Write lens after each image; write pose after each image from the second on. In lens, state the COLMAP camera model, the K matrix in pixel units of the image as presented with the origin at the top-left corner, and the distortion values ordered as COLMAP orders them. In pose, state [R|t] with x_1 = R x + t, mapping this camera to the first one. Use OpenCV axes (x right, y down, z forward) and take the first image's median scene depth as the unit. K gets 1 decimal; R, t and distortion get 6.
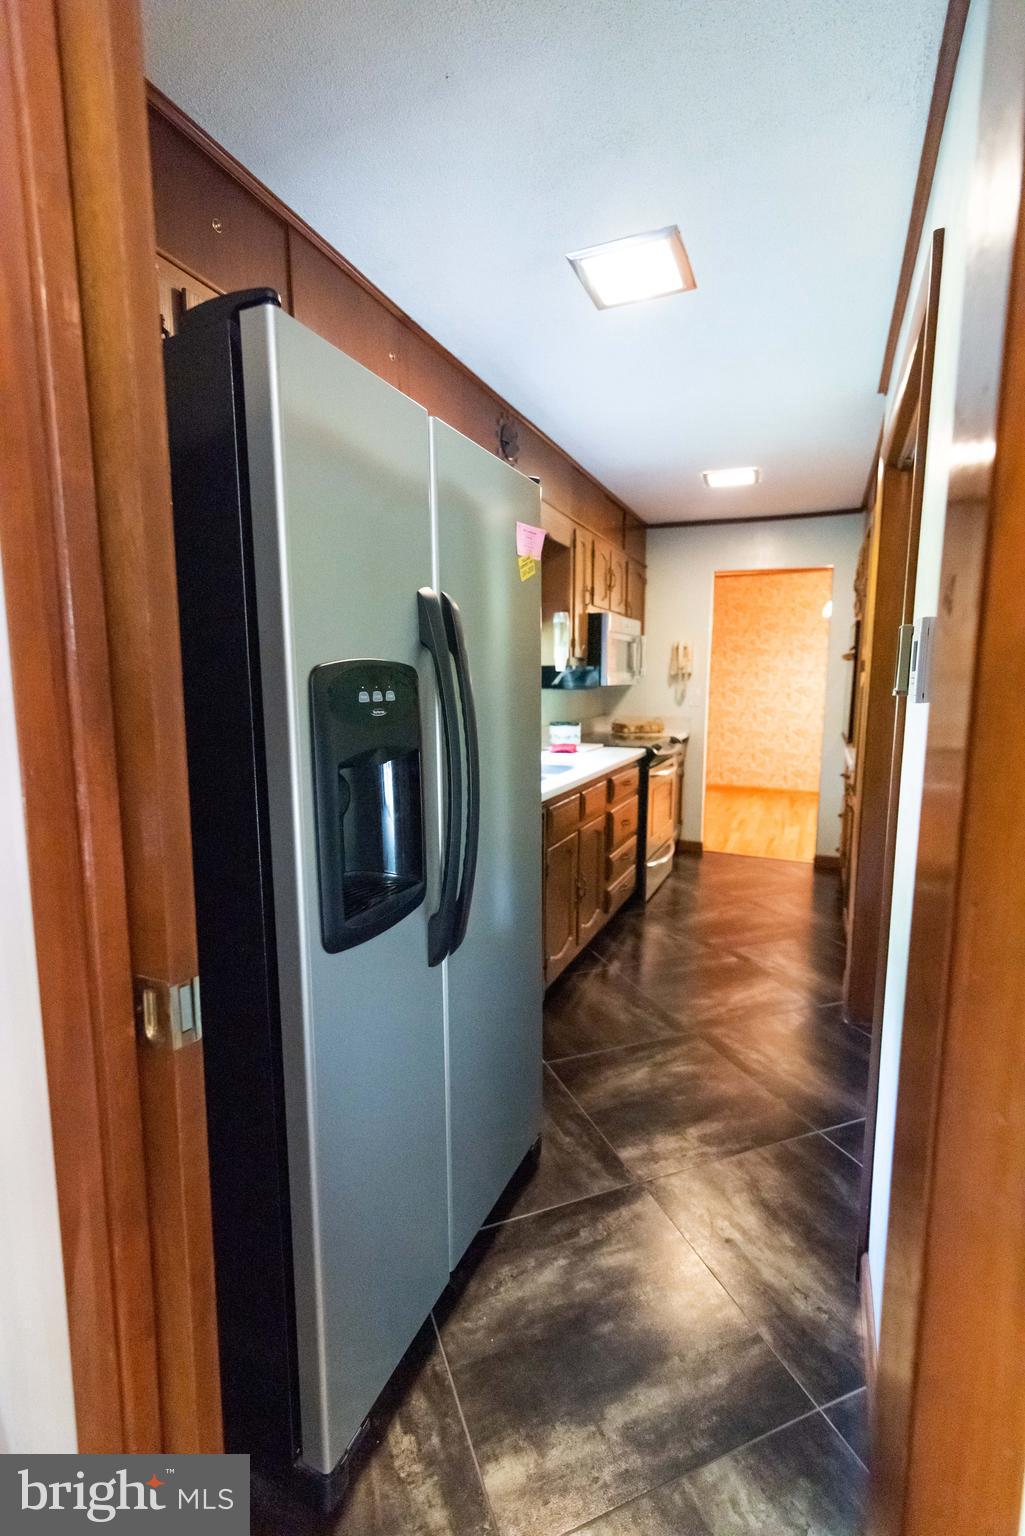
lens RADIAL K [[705.0, 0, 510.1], [0, 705.0, 773.9], [0, 0, 1]] dist [0.014921, -0.001018]
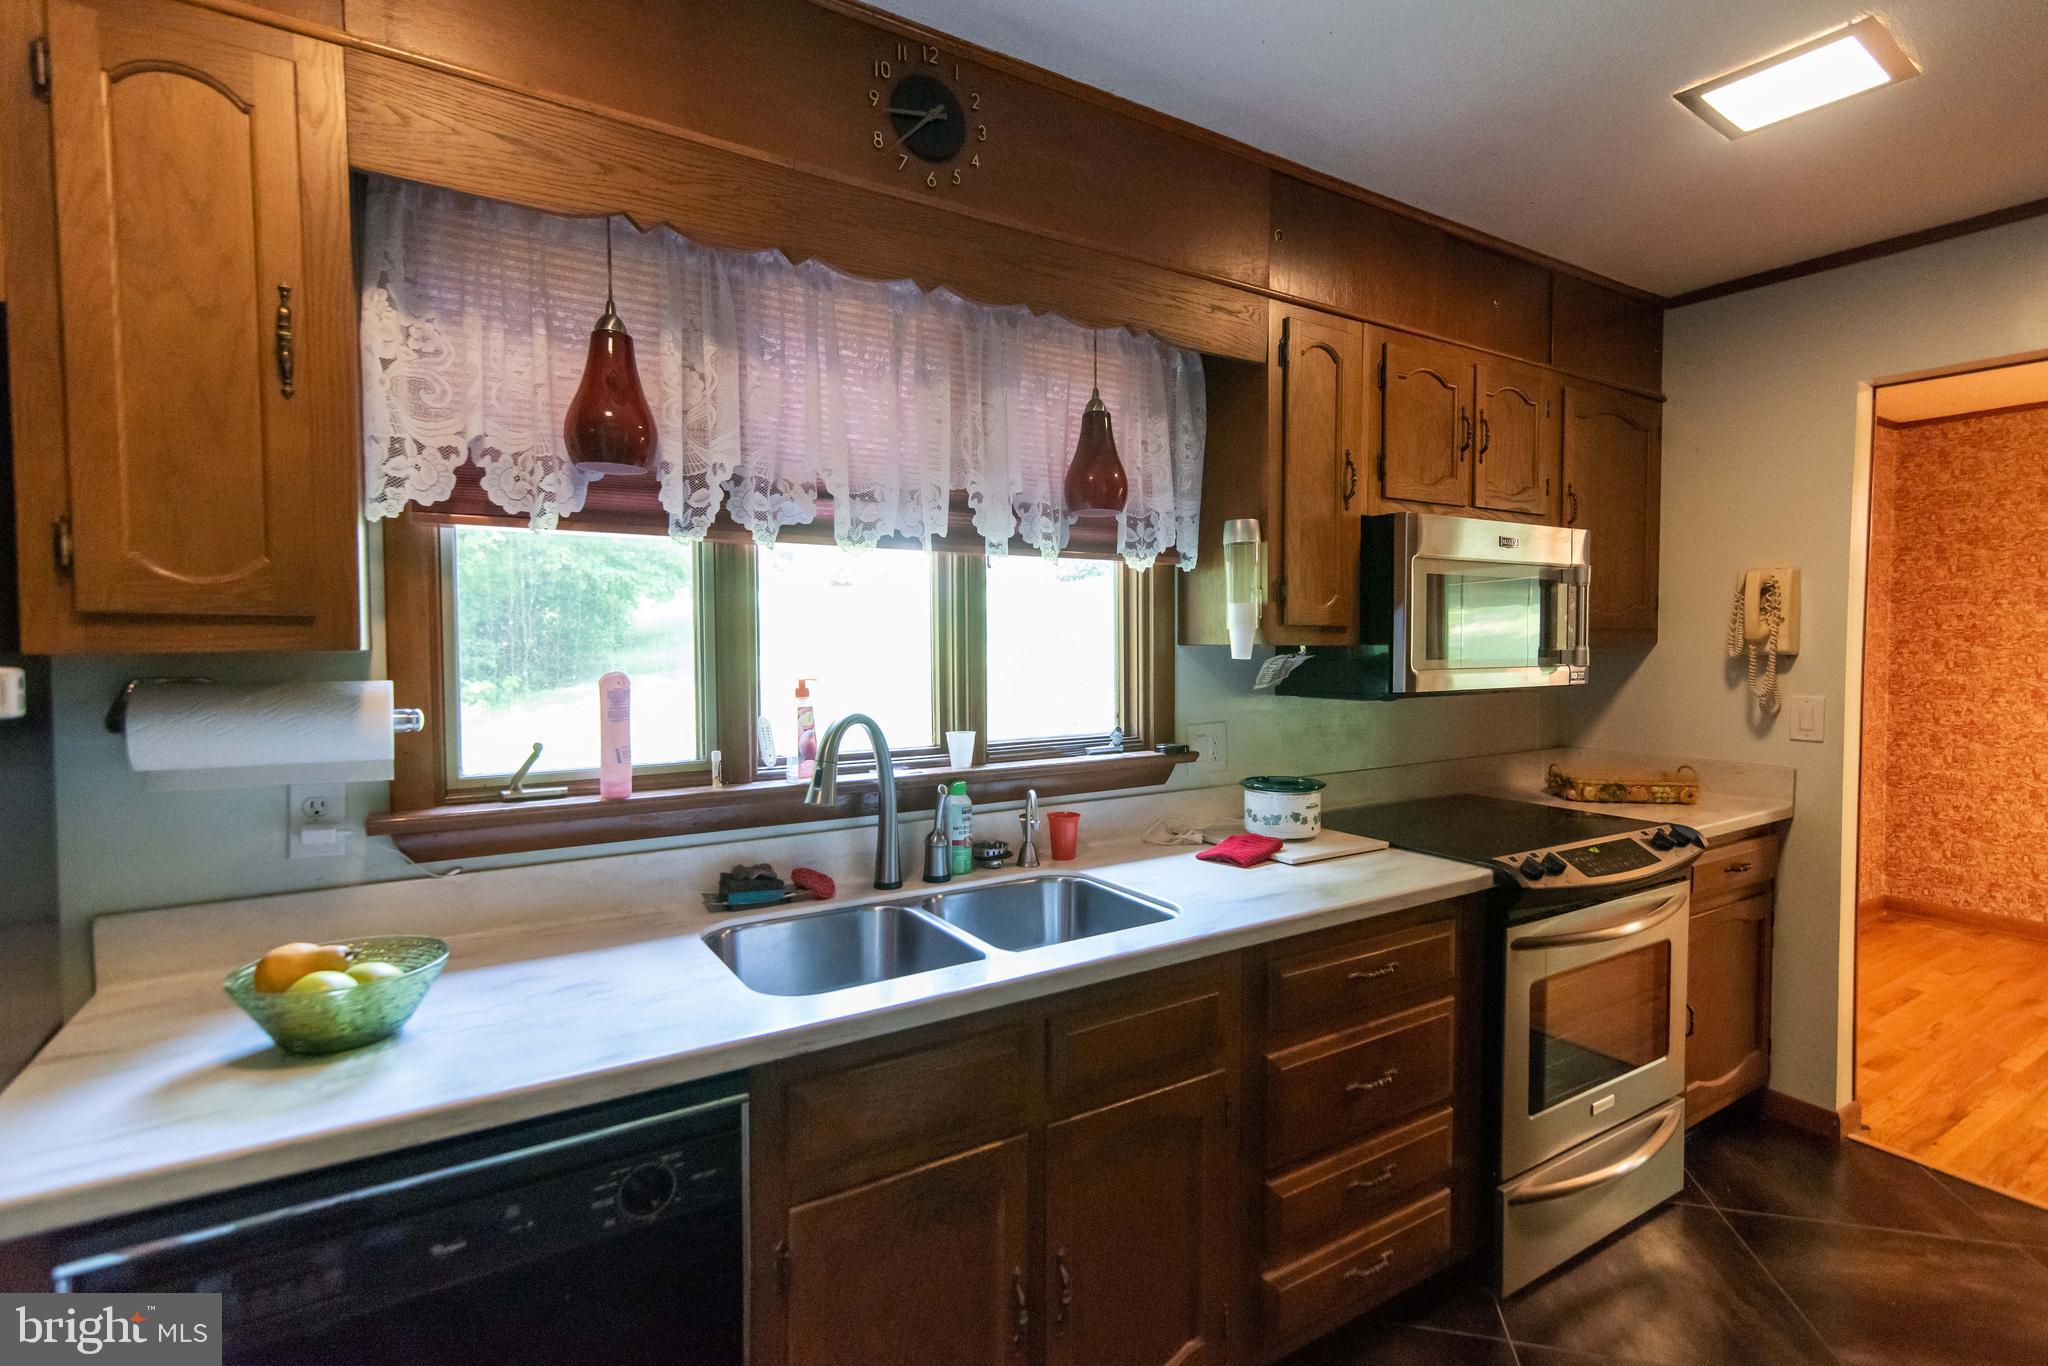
lens RADIAL K [[940.0, 0, 1030.8], [0, 940.0, 684.1], [0, 0, 1]] dist [0.014921, -0.001018]
pose [[0.827642, 0.017565, -0.560981, 0.211449], [-0.070181, 0.994904, -0.072390, -0.062825], [0.556851, 0.099283, 0.824657, 0.363311]]
